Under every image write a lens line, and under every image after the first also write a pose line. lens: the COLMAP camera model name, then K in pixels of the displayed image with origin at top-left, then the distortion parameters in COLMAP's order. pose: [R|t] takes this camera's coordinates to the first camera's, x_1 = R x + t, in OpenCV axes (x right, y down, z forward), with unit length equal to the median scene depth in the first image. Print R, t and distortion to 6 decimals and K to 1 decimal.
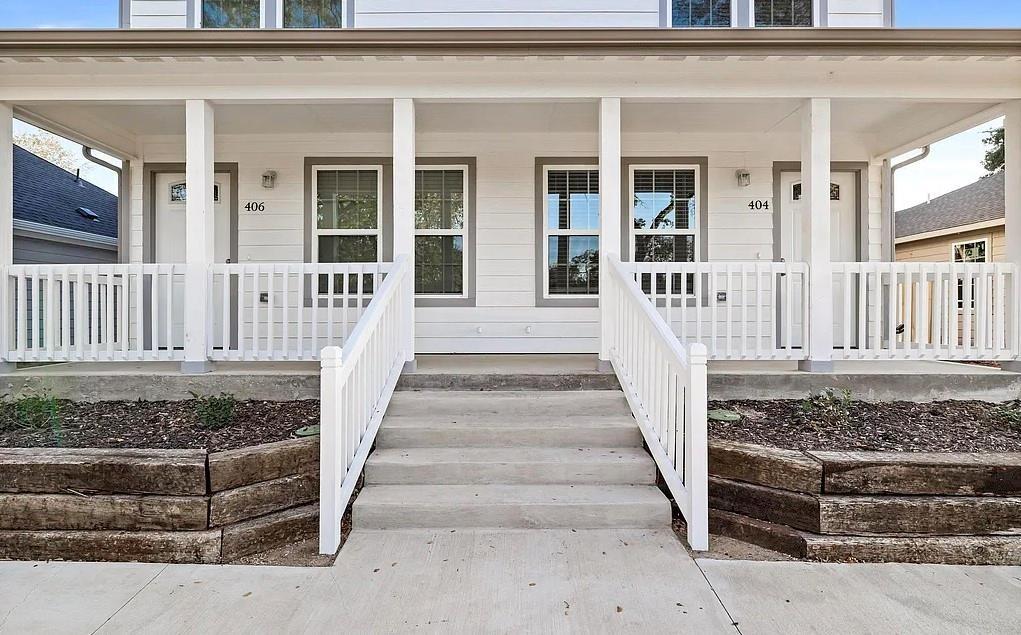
lens RADIAL K [[544.3, 0, 508.7], [0, 544.3, 308.0], [0, 0, 1]] dist [0.000486, 0.000207]
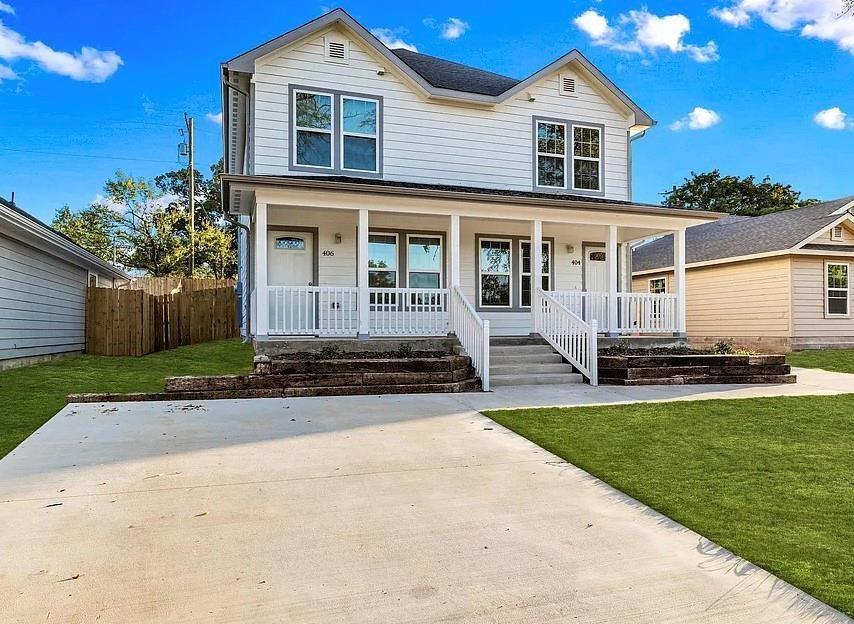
lens RADIAL K [[579.6, 0, 427.0], [0, 579.6, 320.2], [0, 0, 1]] dist [-0.002569, -0.000025]
pose [[0.944932, 0.002664, 0.327257, -1.023621], [0.002455, 0.999881, -0.015227, 0.075218], [-0.327259, 0.015192, 0.944813, -1.132245]]
